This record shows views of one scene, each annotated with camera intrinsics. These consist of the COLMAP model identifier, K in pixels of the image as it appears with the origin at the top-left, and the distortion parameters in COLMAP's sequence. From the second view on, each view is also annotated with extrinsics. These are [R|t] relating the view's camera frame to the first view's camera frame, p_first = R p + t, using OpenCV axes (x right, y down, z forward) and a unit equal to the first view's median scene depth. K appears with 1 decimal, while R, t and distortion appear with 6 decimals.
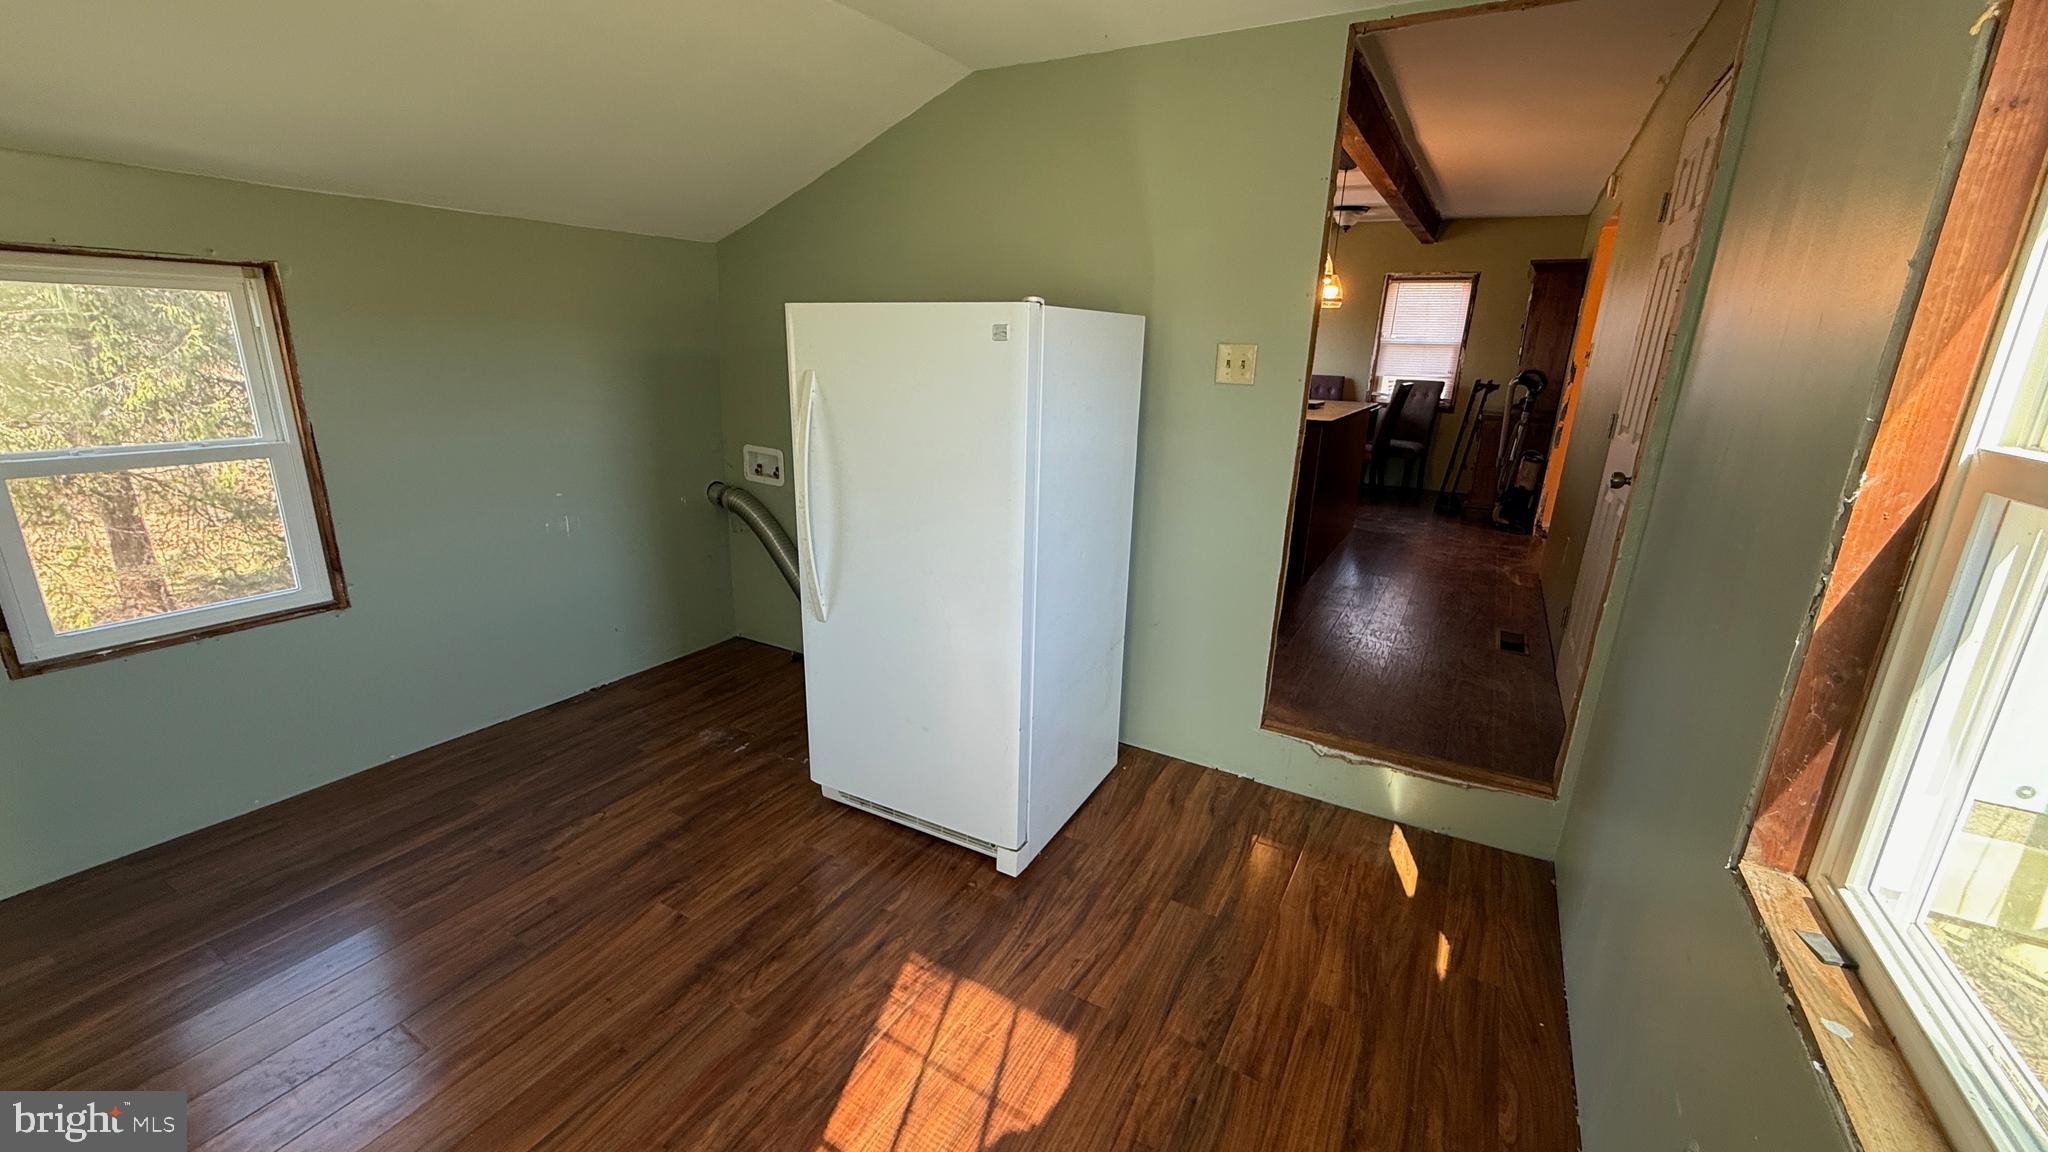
lens RADIAL K [[814.5, 0, 1018.6], [0, 814.5, 575.8], [0, 0, 1]] dist [-0.002020, 0.000029]
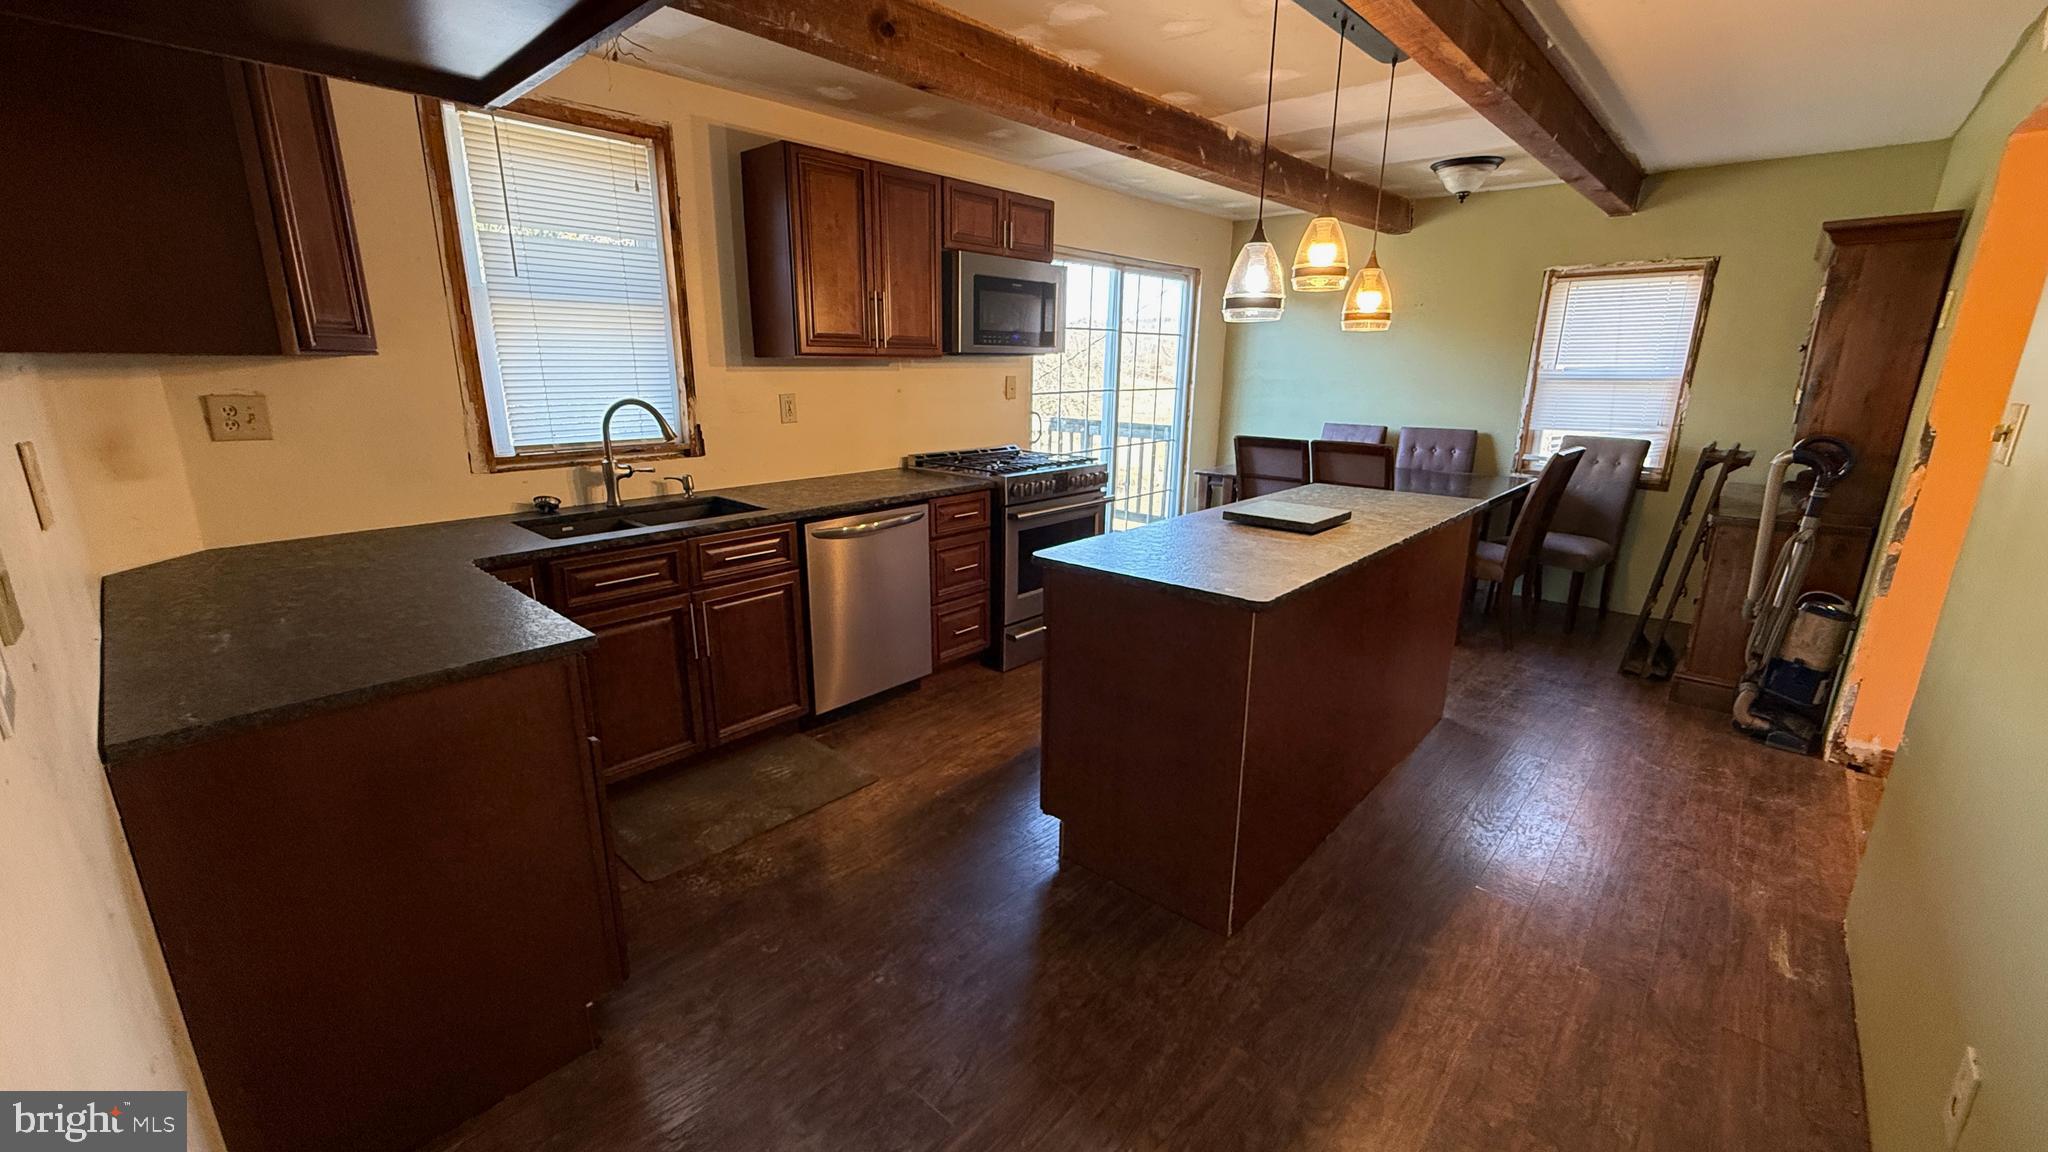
lens RADIAL K [[814.5, 0, 1018.6], [0, 814.5, 575.8], [0, 0, 1]] dist [-0.002020, 0.000029]
pose [[0.977050, 0.023197, -0.211741, 0.207420], [-0.028707, 0.999324, -0.022985, -0.117350], [0.211065, 0.028536, 0.977055, 0.334037]]
